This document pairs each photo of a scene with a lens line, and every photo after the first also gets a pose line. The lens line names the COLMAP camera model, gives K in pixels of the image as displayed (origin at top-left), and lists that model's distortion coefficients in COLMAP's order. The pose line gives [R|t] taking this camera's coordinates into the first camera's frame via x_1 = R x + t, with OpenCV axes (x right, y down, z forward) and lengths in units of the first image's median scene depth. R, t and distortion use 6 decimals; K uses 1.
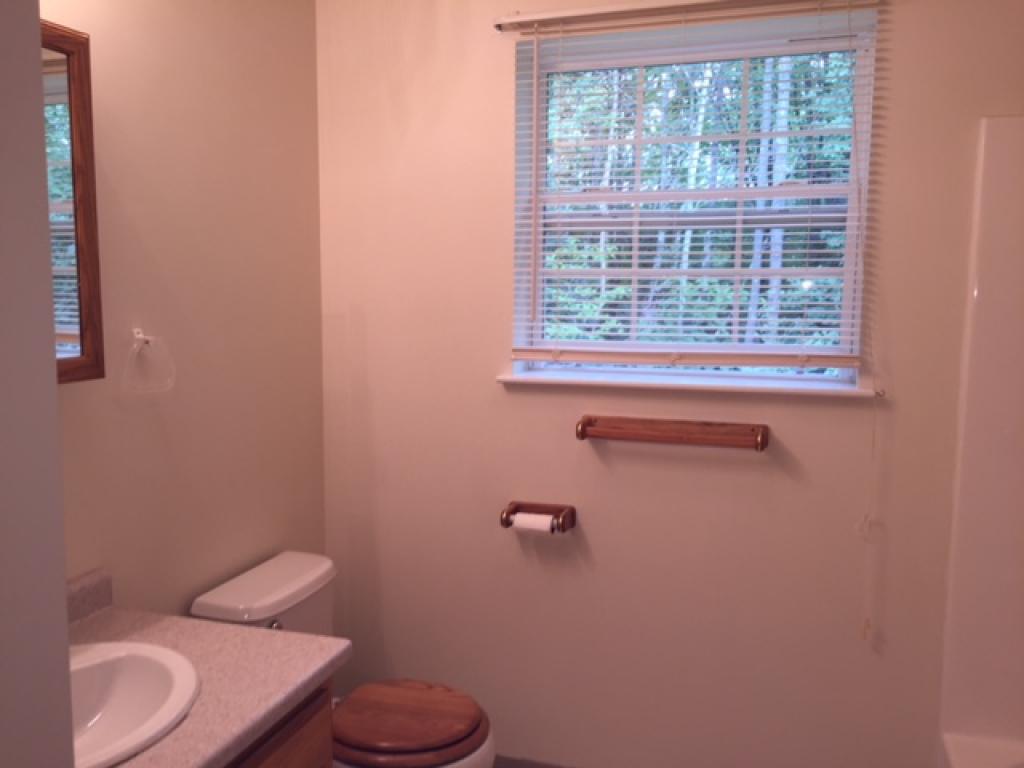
lens RADIAL K [[876.8, 0, 512.4], [0, 876.8, 380.0], [0, 0, 1]] dist [0.135148, -0.307324]
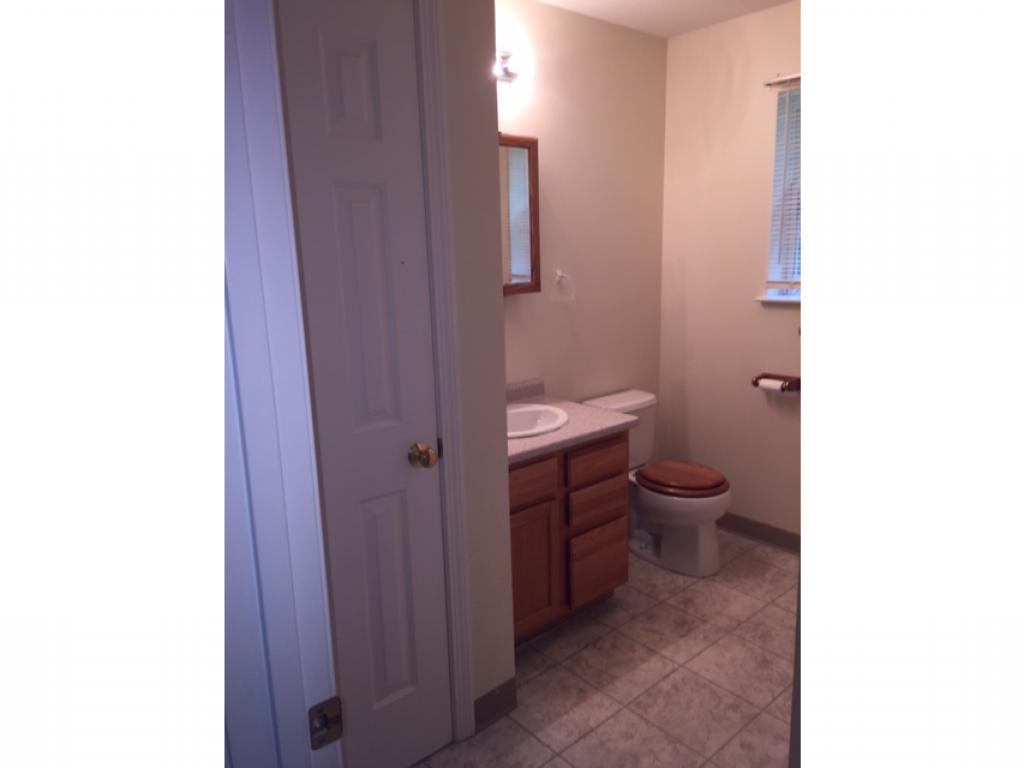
lens RADIAL K [[670.2, 0, 514.0], [0, 670.2, 384.9], [0, 0, 1]] dist [-0.000019, -0.000436]
pose [[0.856711, 0.076197, -0.510137, 0.259779], [-0.022848, 0.993663, 0.110049, 0.032503], [0.515290, -0.082625, 0.853023, -0.358357]]
